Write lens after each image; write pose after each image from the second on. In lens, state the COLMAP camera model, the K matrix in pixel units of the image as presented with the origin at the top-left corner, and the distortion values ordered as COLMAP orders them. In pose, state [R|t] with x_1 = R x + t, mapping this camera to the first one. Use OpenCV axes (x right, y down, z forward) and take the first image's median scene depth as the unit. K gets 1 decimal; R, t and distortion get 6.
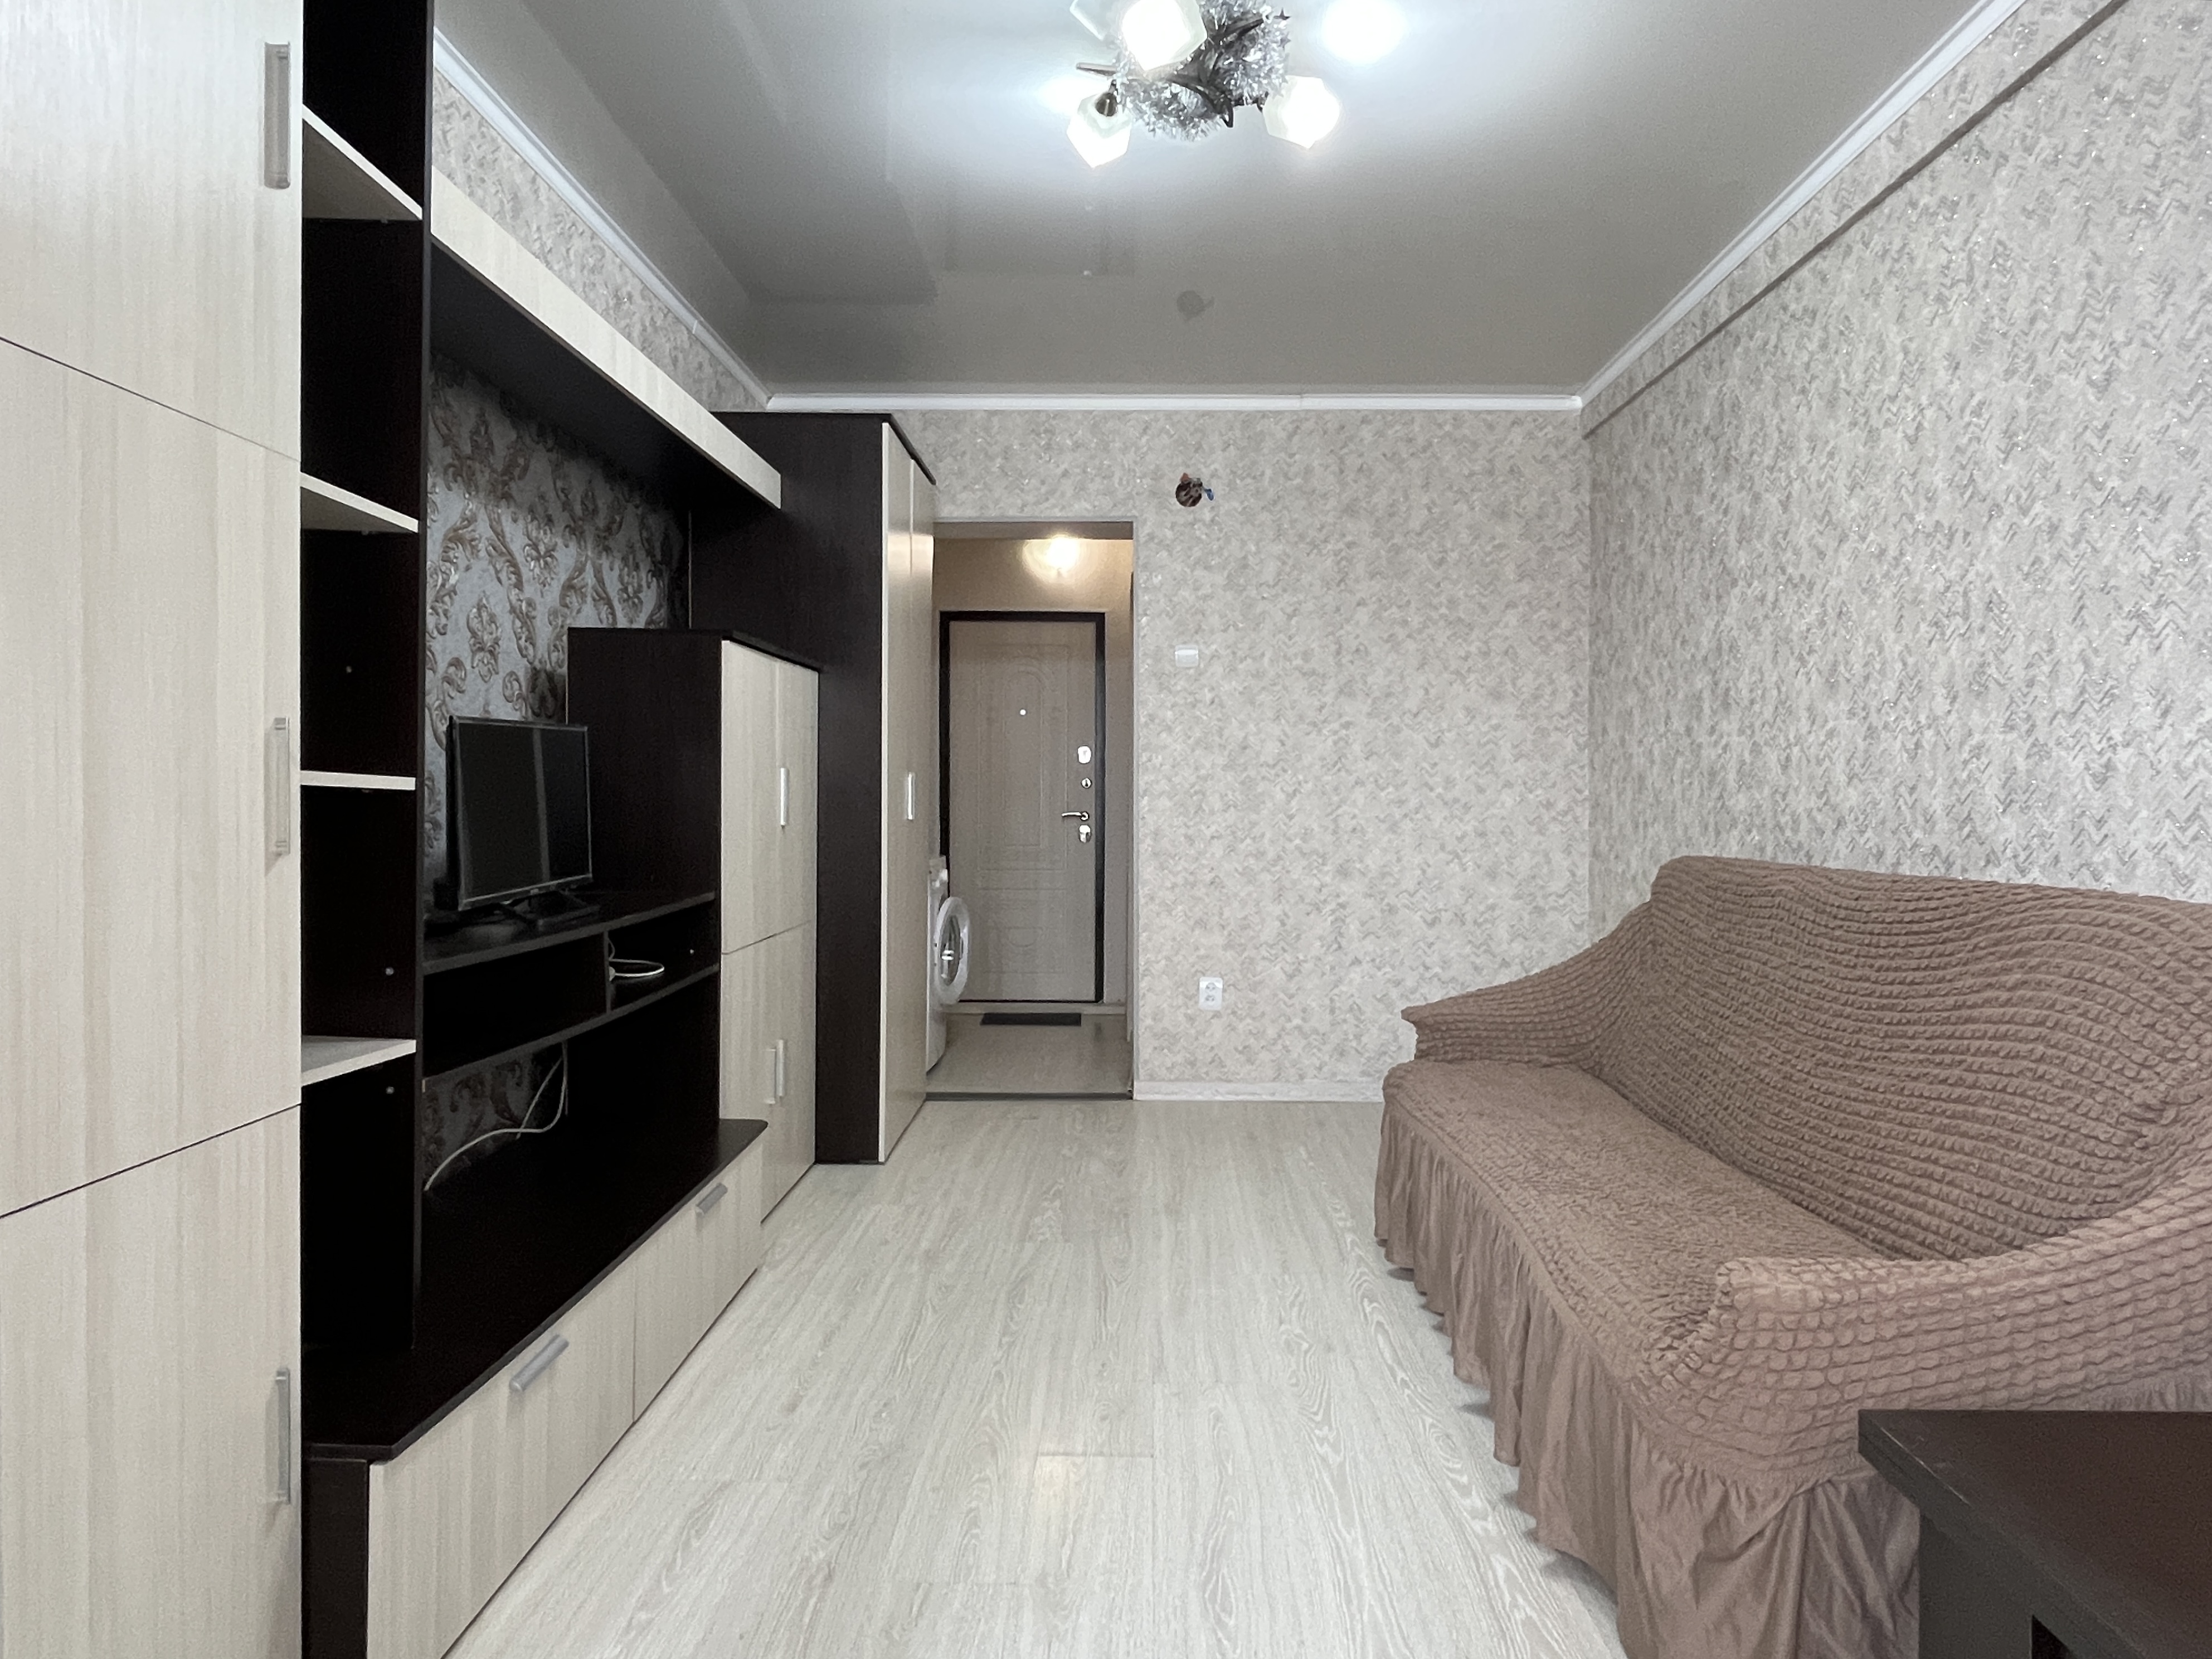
lens RADIAL K [[1291.1, 0, 1141.5], [0, 1291.1, 835.8], [0, 0, 1]] dist [-0.005822, -0.000775]
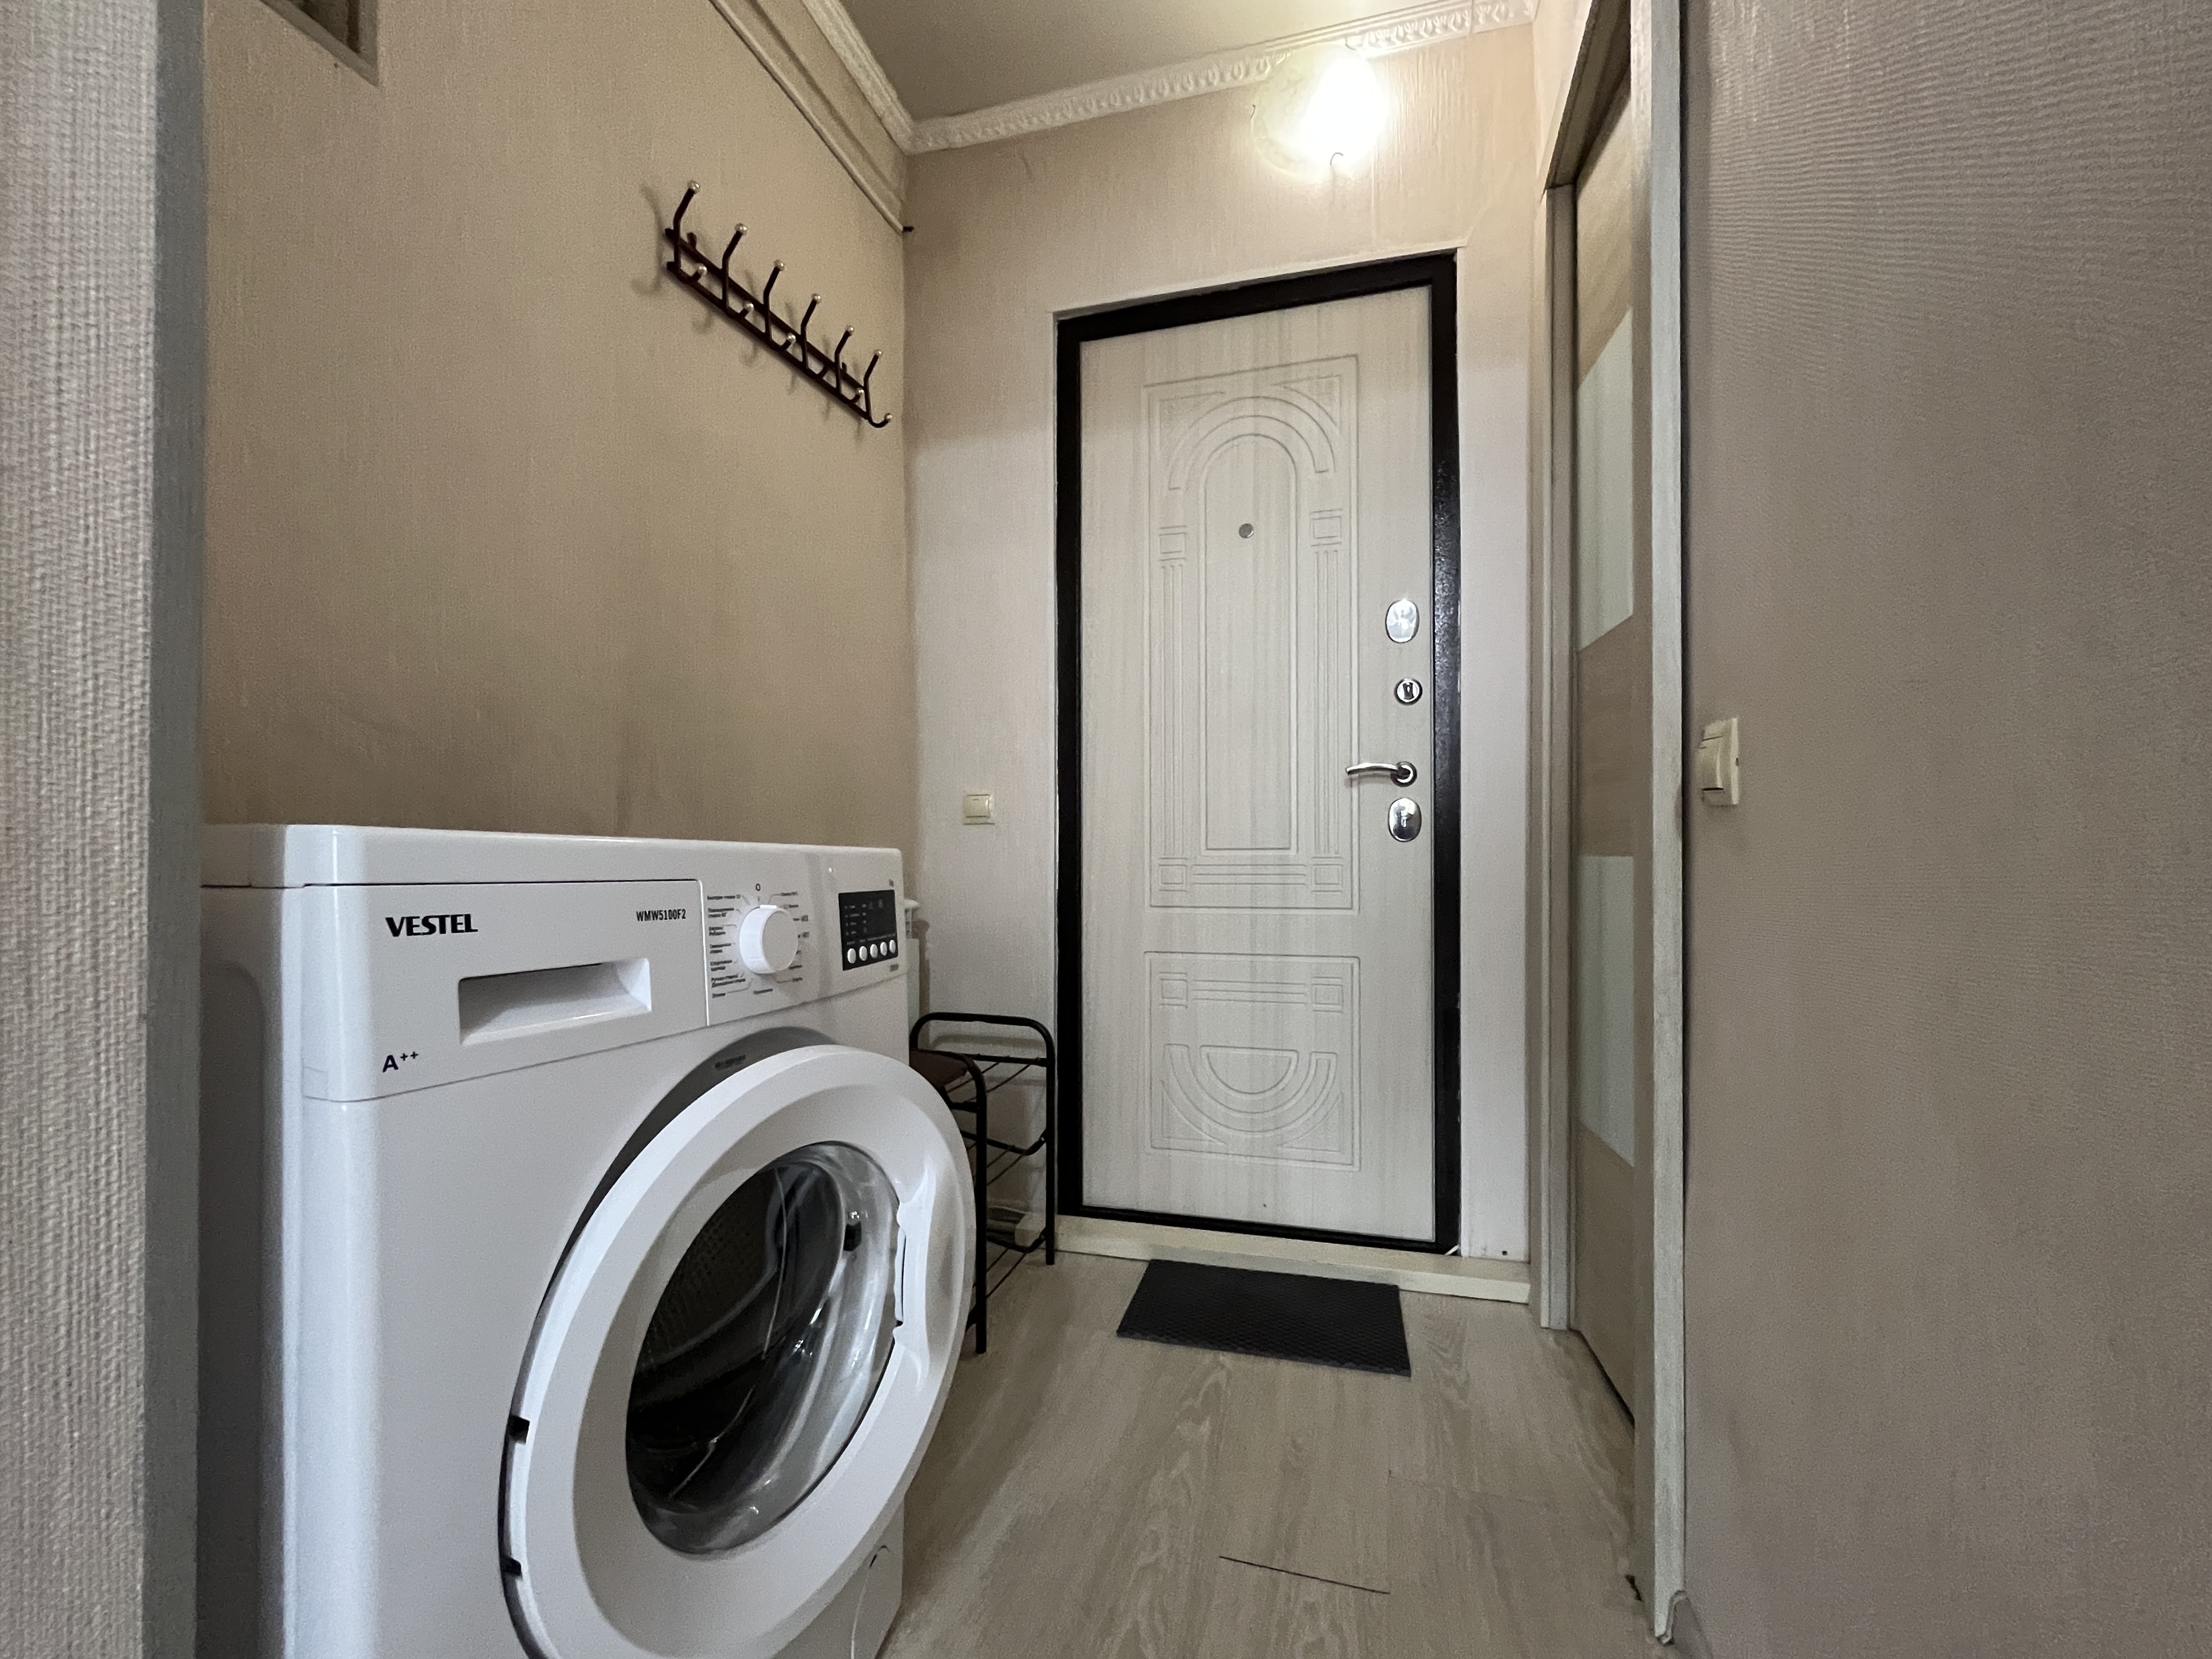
lens RADIAL K [[899.2, 0, 1110.2], [0, 899.2, 831.8], [0, 0, 1]] dist [0.000332, -0.000759]
pose [[0.961935, -0.006703, -0.273197, -0.055028], [-0.001227, 0.999583, -0.028843, 0.012431], [0.273277, 0.028080, 0.961526, 0.708356]]
